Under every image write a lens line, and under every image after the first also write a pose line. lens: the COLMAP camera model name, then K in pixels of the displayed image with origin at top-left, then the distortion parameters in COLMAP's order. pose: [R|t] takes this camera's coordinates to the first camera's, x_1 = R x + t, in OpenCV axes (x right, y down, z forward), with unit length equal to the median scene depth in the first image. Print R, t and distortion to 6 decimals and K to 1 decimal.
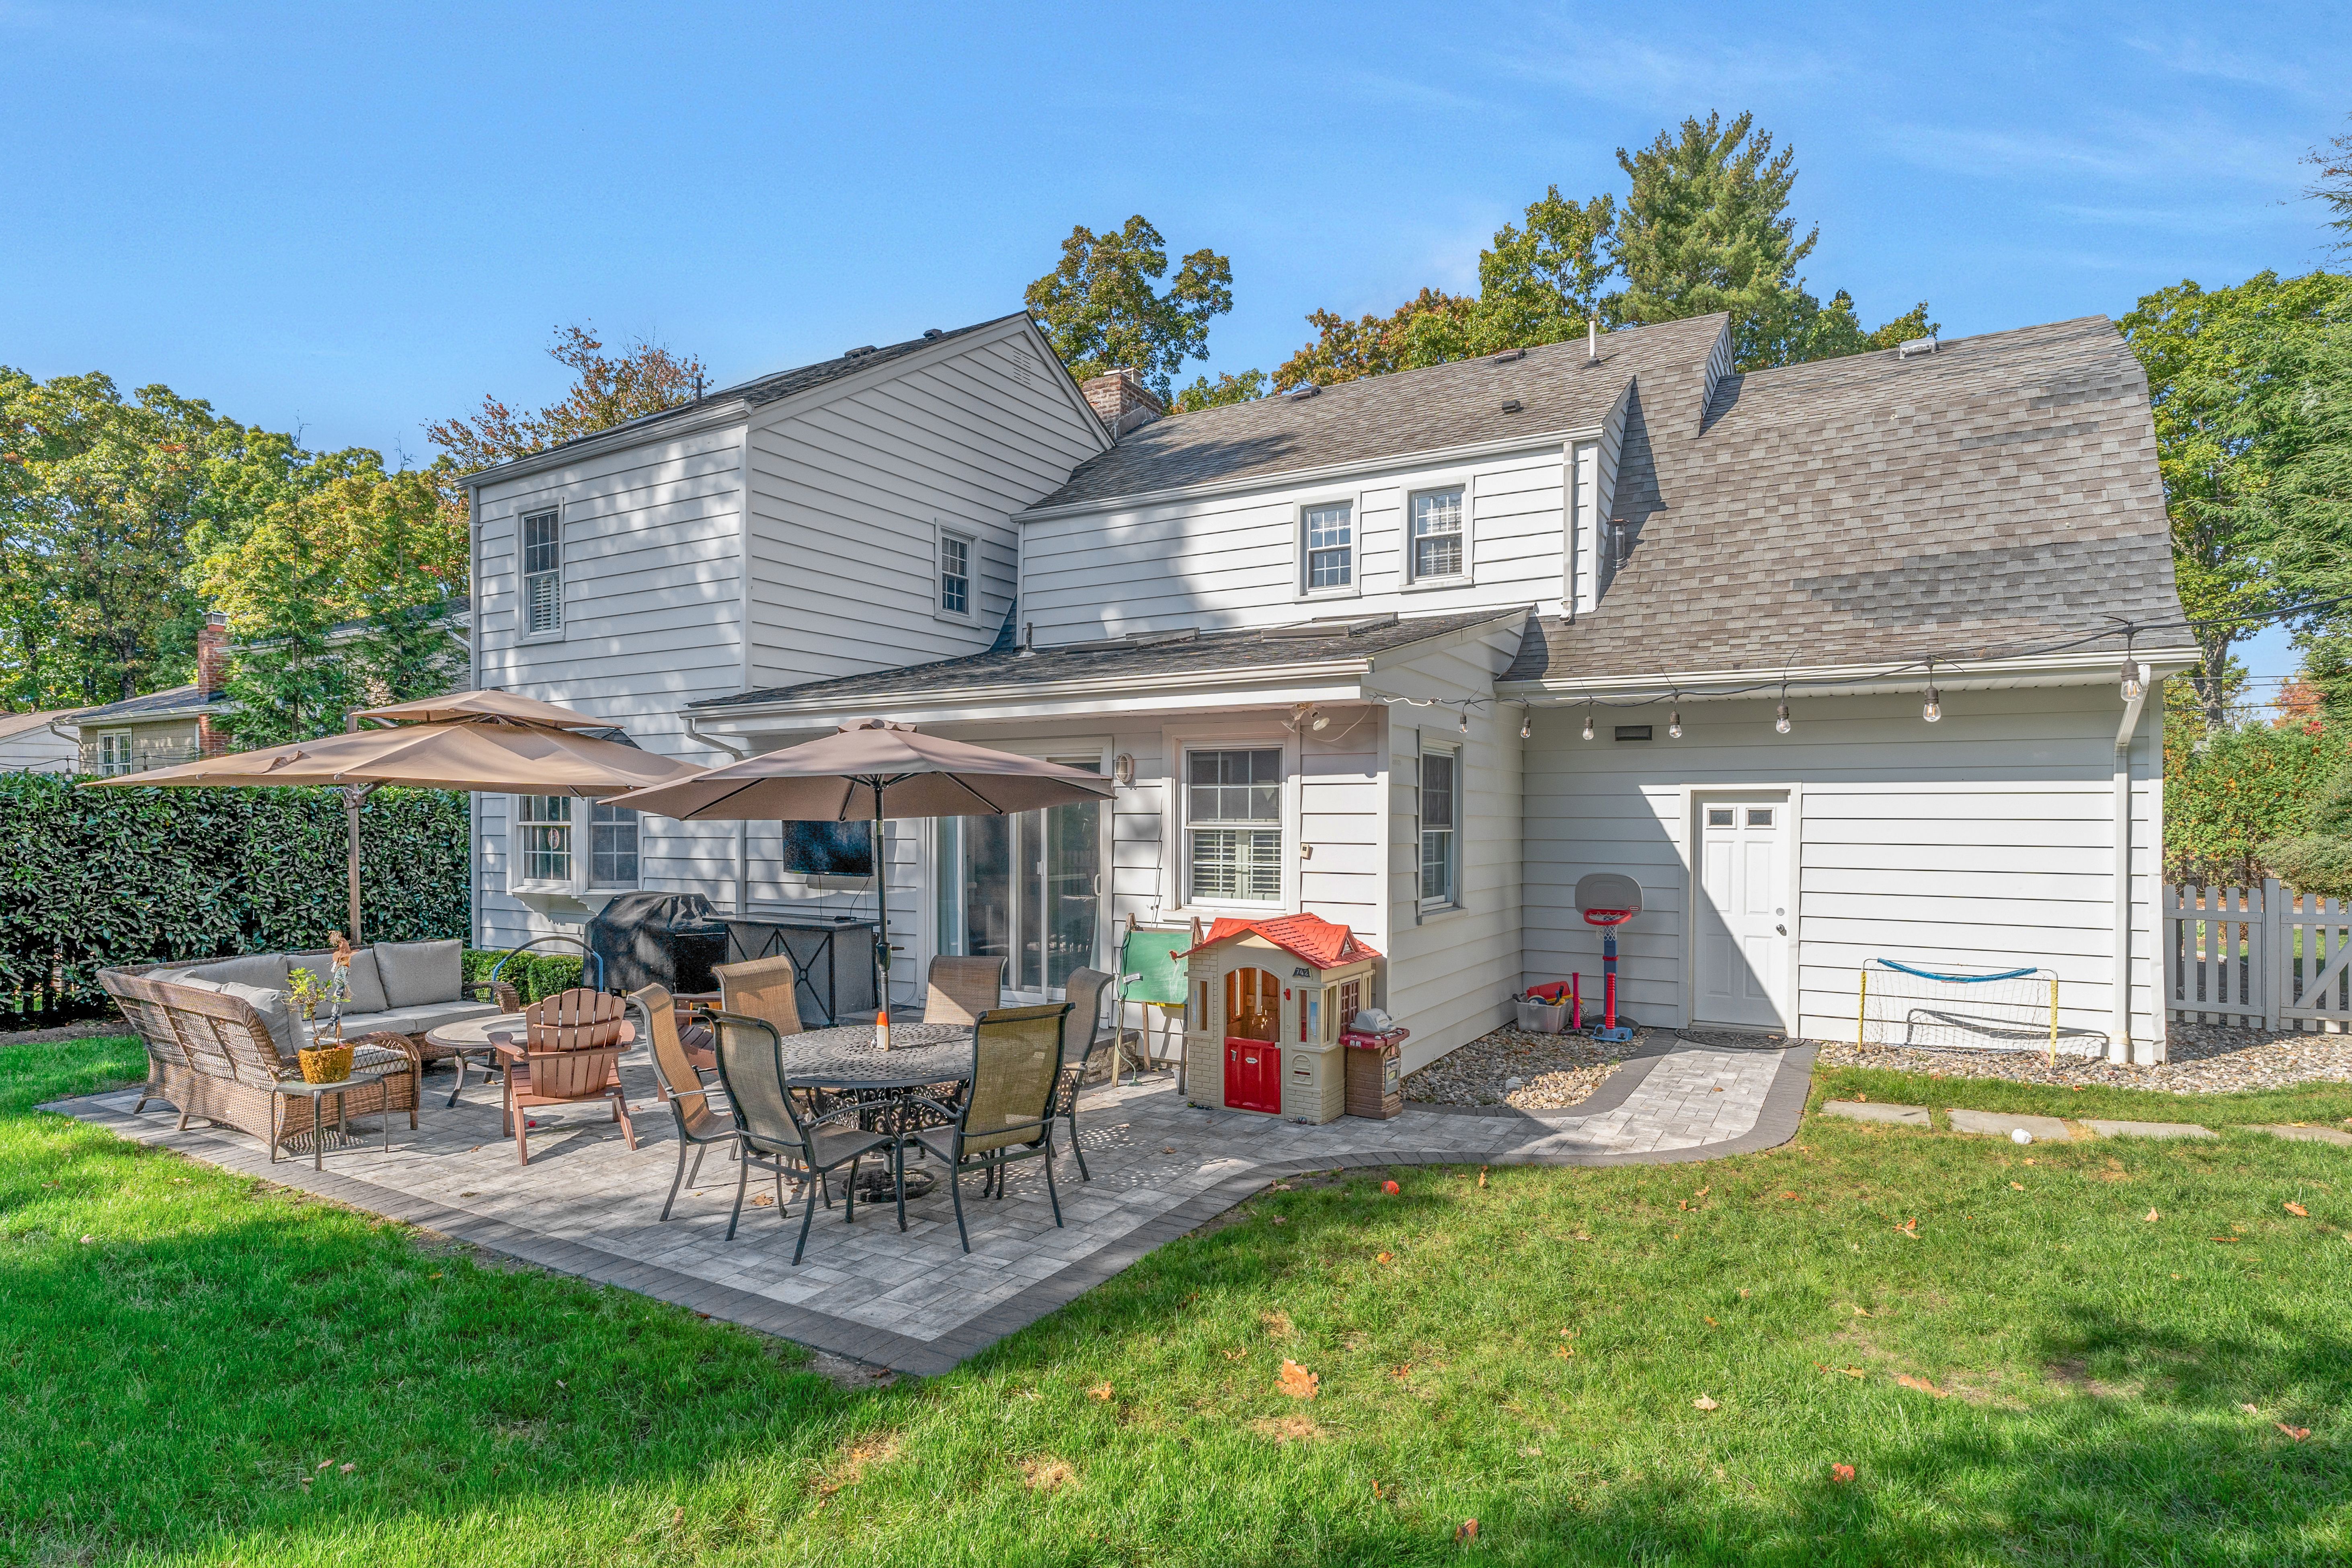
lens RADIAL K [[1216.5, 0, 1342.8], [0, 1216.5, 829.0], [0, 0, 1]] dist [-0.009402, 0.000156]
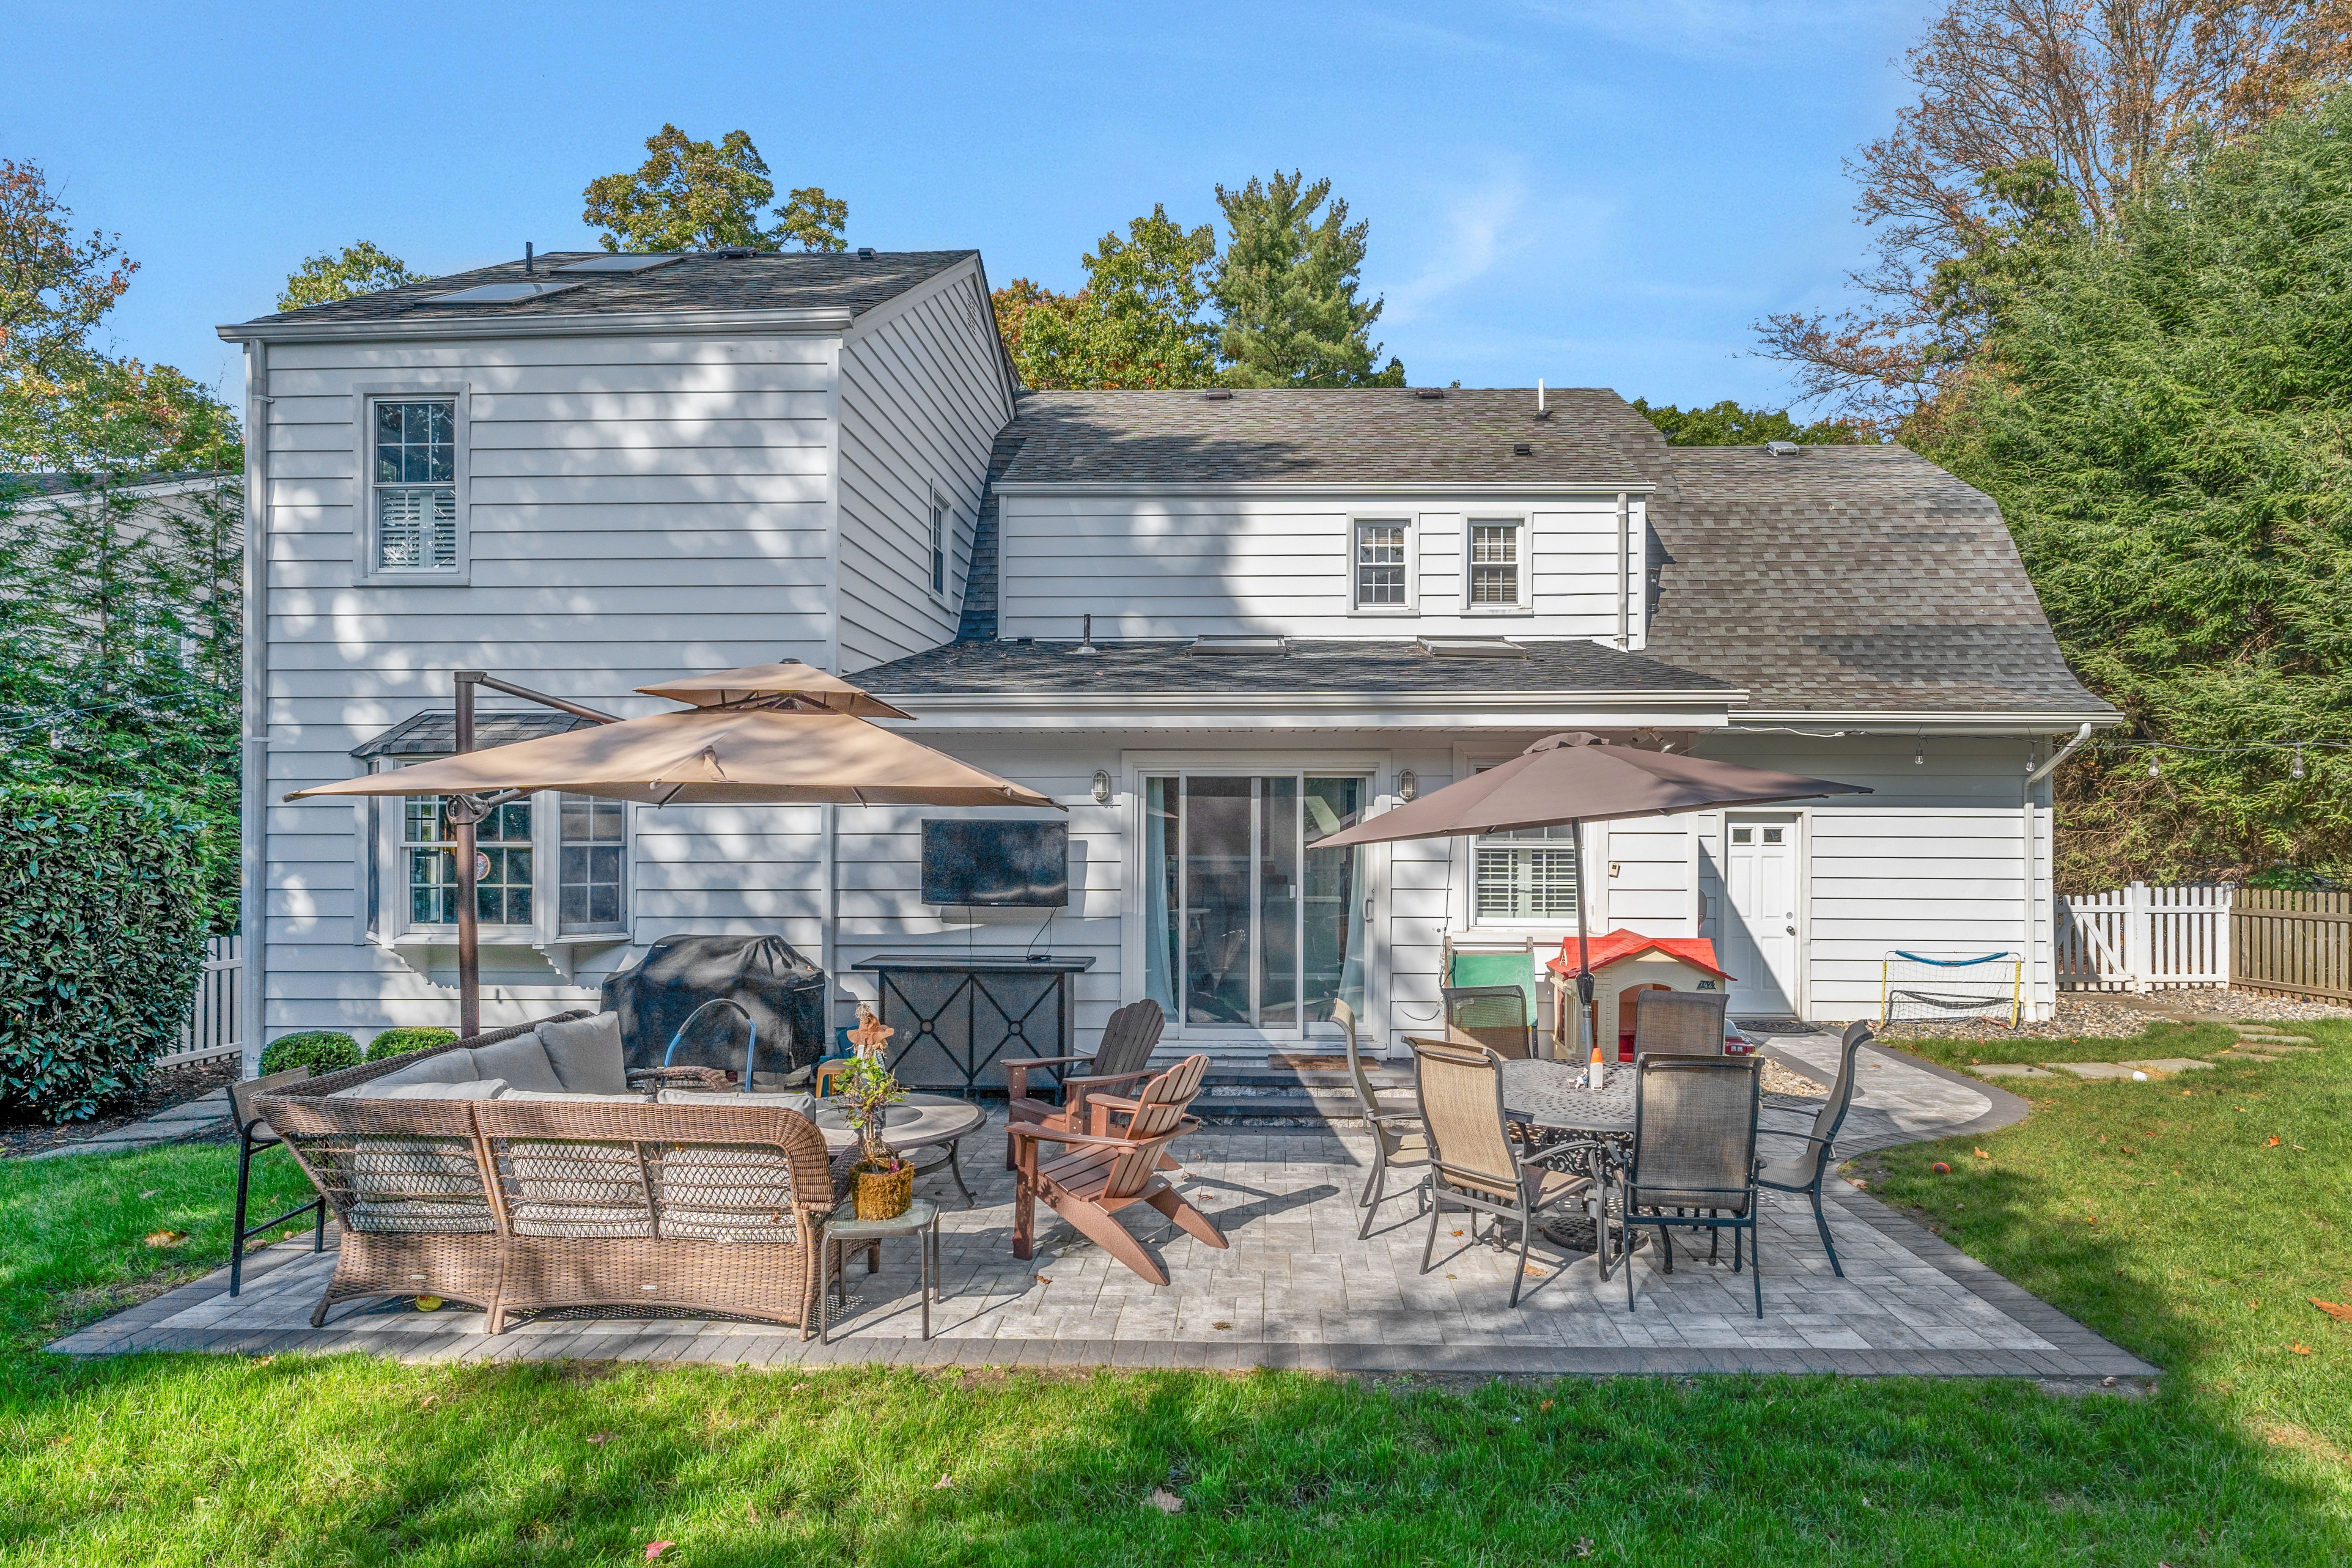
lens RADIAL K [[1216.6, 0, 1342.8], [0, 1216.6, 829.0], [0, 0, 1]] dist [-0.009402, 0.000156]
pose [[0.886302, 0.002111, 0.463103, -0.543966], [0.003107, 0.999940, -0.010504, -0.004438], [-0.463097, 0.010748, 0.886242, 0.145619]]
